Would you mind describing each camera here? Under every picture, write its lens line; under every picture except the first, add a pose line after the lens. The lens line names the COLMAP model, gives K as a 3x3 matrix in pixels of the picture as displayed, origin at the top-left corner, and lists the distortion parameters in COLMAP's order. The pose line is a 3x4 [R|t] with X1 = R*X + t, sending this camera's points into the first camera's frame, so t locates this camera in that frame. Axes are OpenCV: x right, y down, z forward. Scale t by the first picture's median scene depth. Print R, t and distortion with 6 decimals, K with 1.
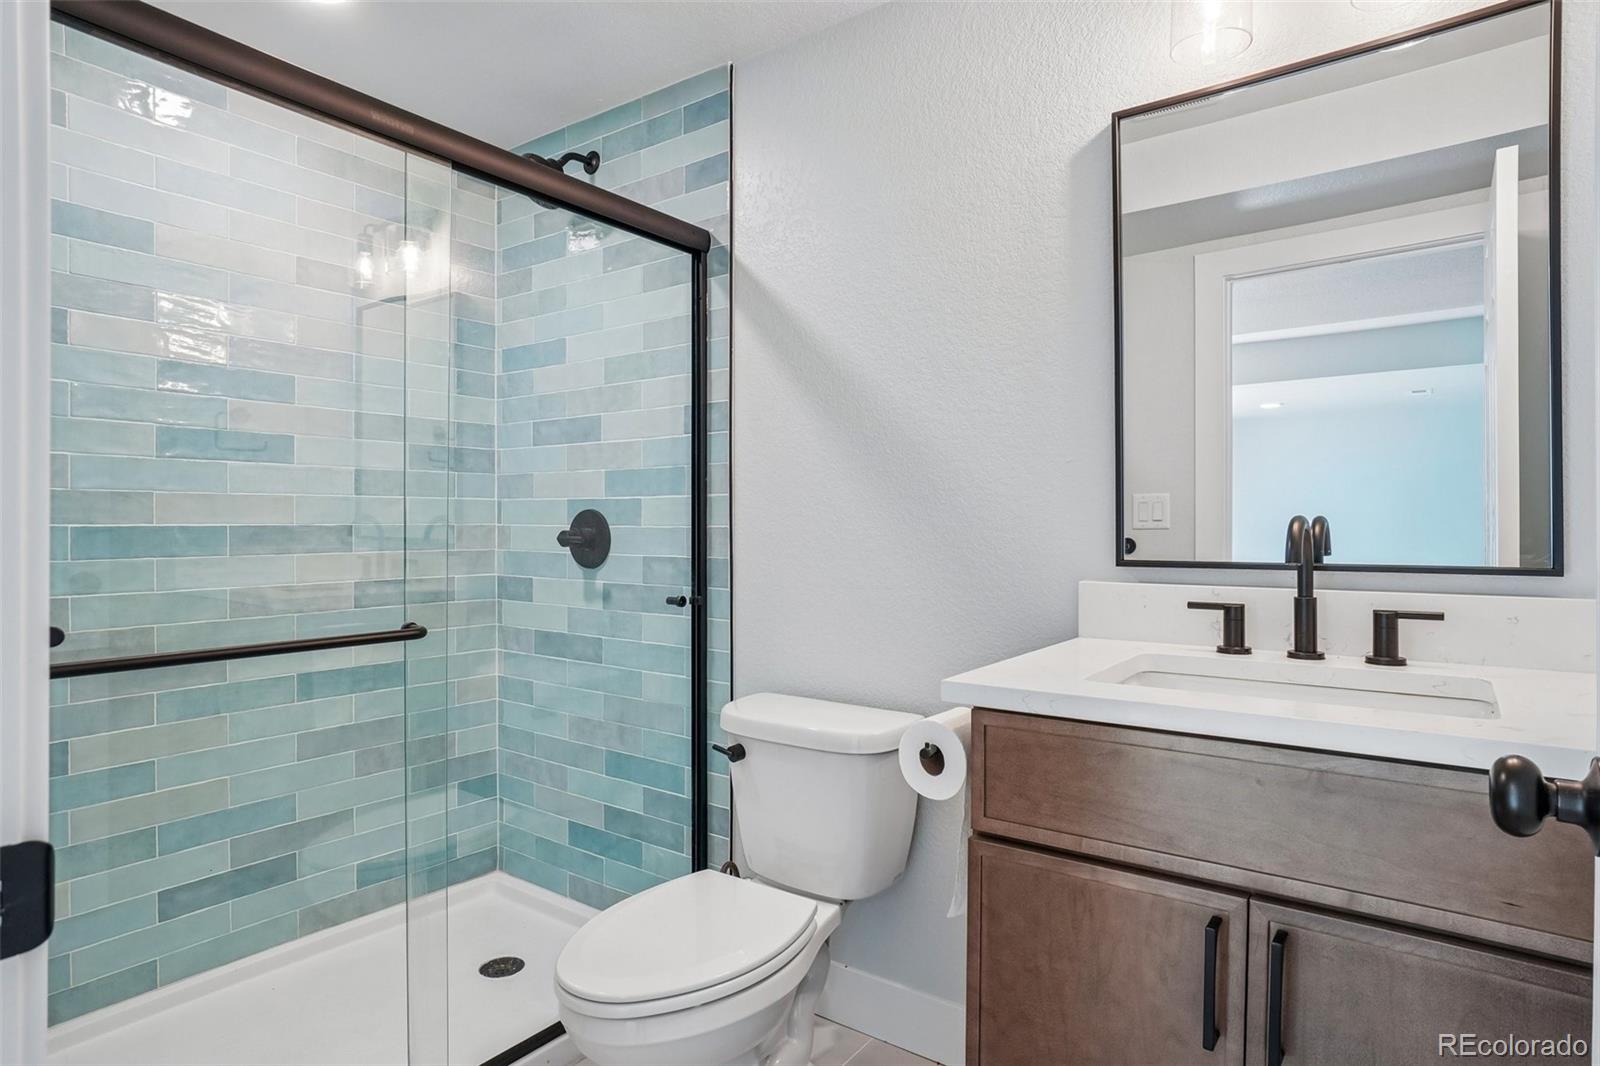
lens RADIAL K [[887.8, 0, 800.0], [0, 887.8, 530.7], [0, 0, 1]] dist [-0.003713, -0.000415]
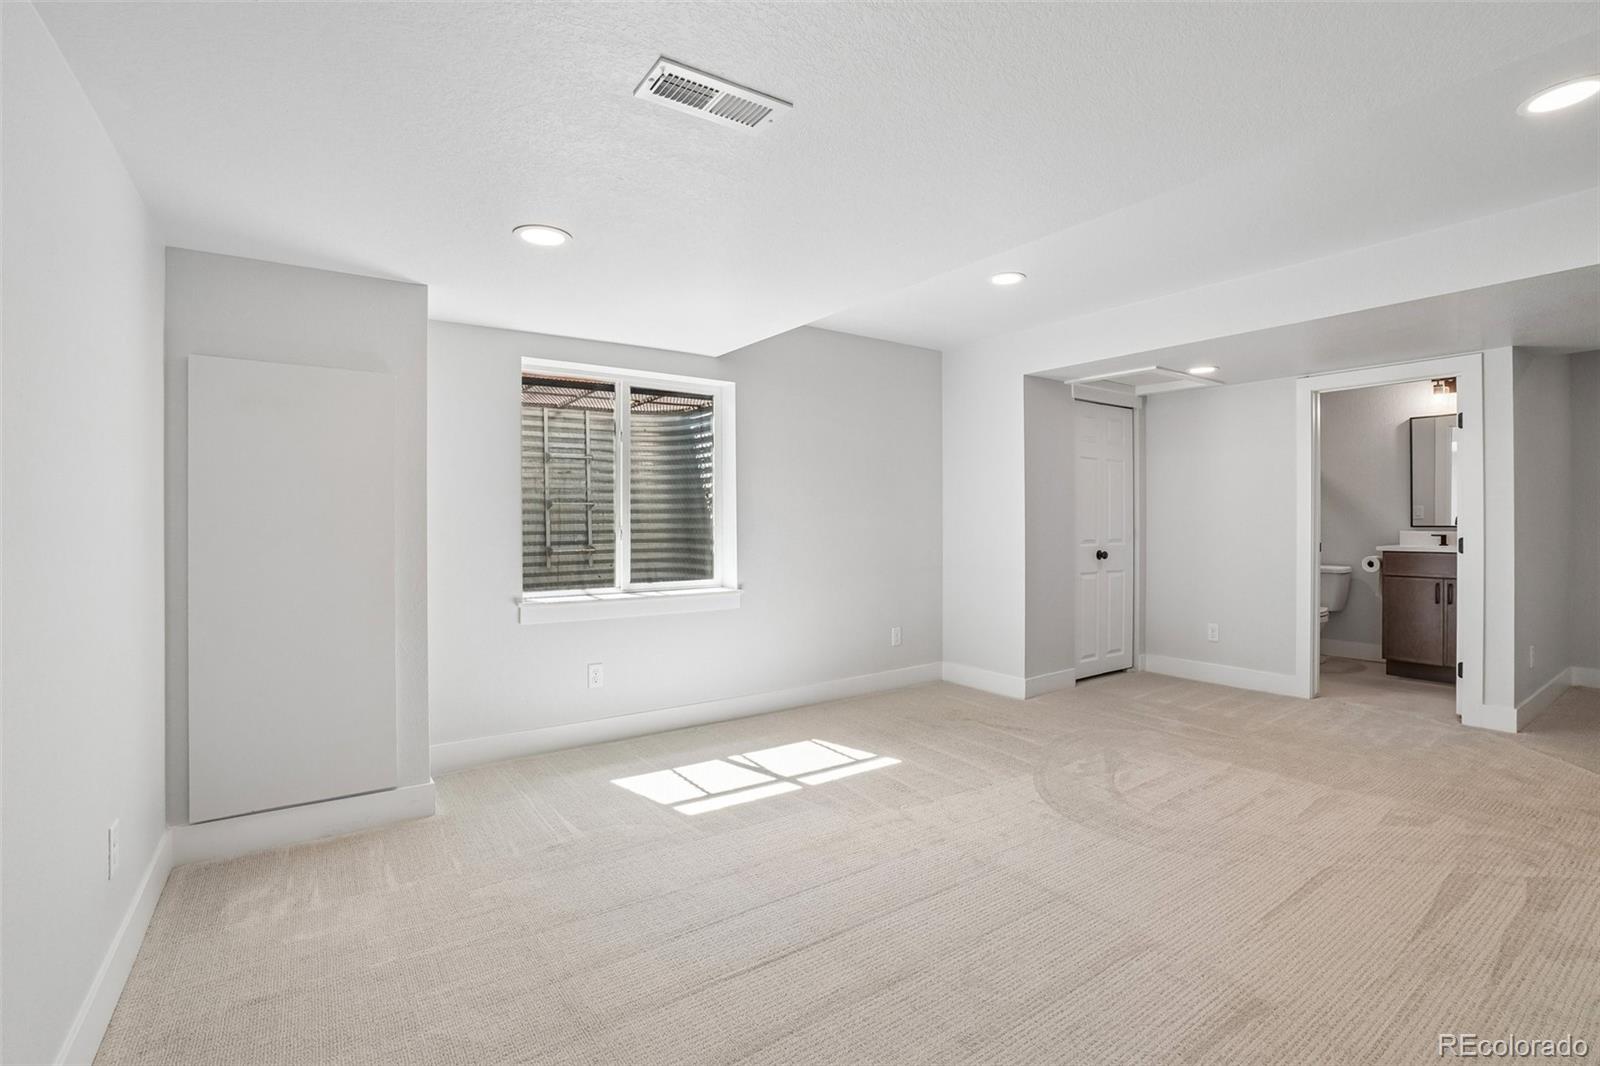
lens RADIAL K [[711.8, 0, 802.5], [0, 711.8, 527.1], [0, 0, 1]] dist [-0.018107, 0.000548]
pose [[0.952724, 0.002787, -0.303826, -1.723514], [-0.000487, 0.999971, 0.007646, 0.020552], [0.303838, -0.007137, 0.952697, -3.805985]]
